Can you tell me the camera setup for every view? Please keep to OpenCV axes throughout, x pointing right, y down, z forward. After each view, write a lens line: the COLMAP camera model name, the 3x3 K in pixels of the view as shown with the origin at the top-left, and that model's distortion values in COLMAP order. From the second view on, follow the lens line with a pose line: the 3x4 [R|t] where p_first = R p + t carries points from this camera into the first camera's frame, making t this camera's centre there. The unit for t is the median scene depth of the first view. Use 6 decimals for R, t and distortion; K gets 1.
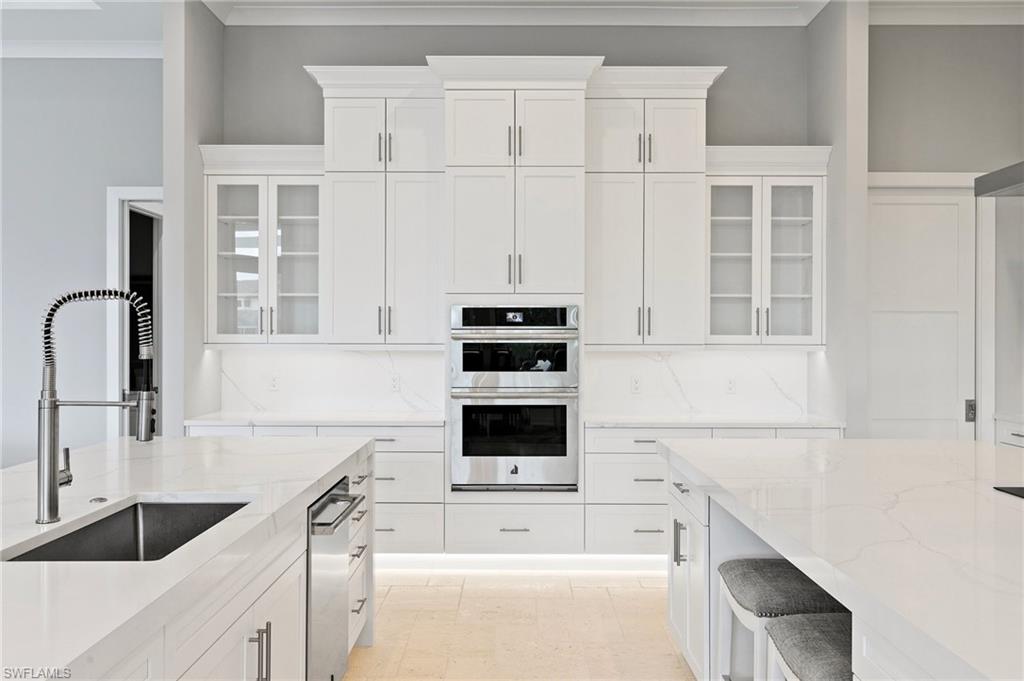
lens RADIAL K [[816.8, 0, 509.3], [0, 816.8, 335.5], [0, 0, 1]] dist [-0.004602, 0.013218]
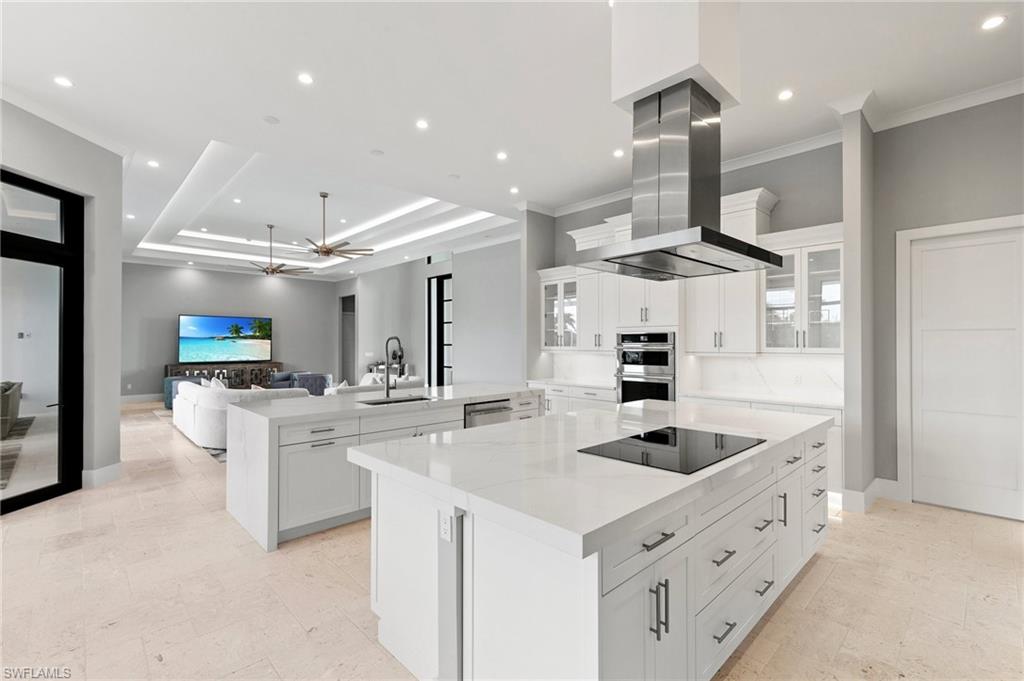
lens RADIAL K [[459.3, 0, 509.0], [0, 459.3, 337.9], [0, 0, 1]] dist [0.008170, -0.001837]
pose [[0.685661, -0.011095, -0.727836, 0.598164], [0.001524, 0.999904, -0.013807, -0.008461], [0.727919, 0.008357, 0.685612, -0.023615]]
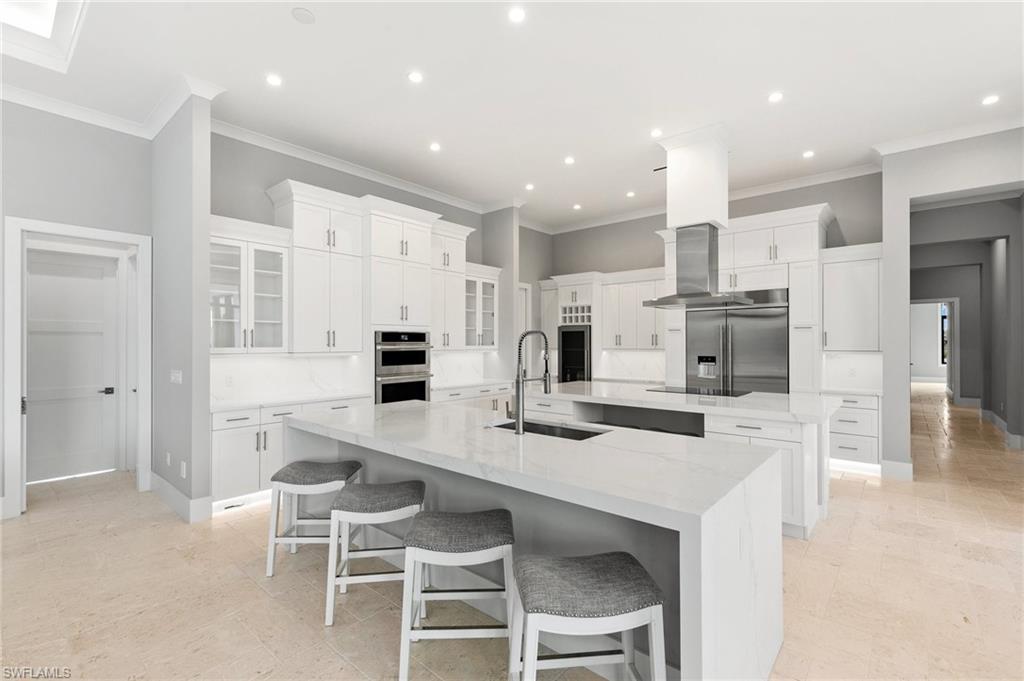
lens RADIAL K [[459.3, 0, 511.3], [0, 459.3, 339.9], [0, 0, 1]] dist [0.008170, -0.001837]
pose [[0.647985, 0.002992, 0.761647, -0.659184], [0.002757, 0.999977, -0.006273, -0.008802], [-0.761648, 0.006165, 0.647961, 0.087191]]
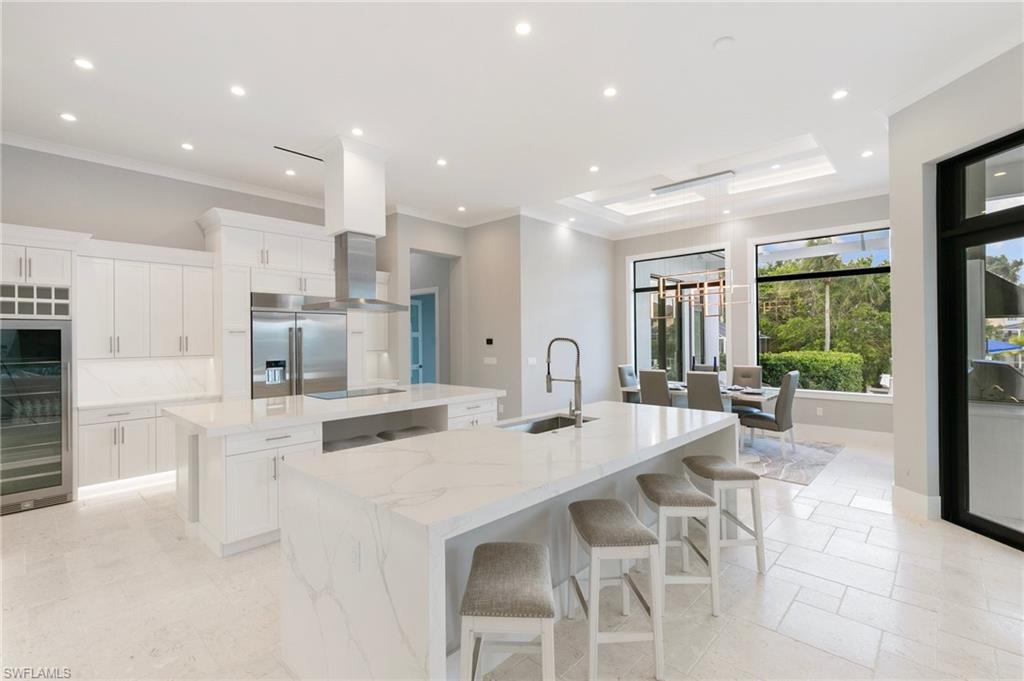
lens RADIAL K [[459.3, 0, 515.3], [0, 459.3, 341.8], [0, 0, 1]] dist [0.008170, -0.001837]
pose [[-0.729633, 0.000868, 0.683839, -0.606381], [0.008780, 0.999929, 0.008099, -0.022977], [-0.683783, 0.011913, -0.729588, 0.934527]]
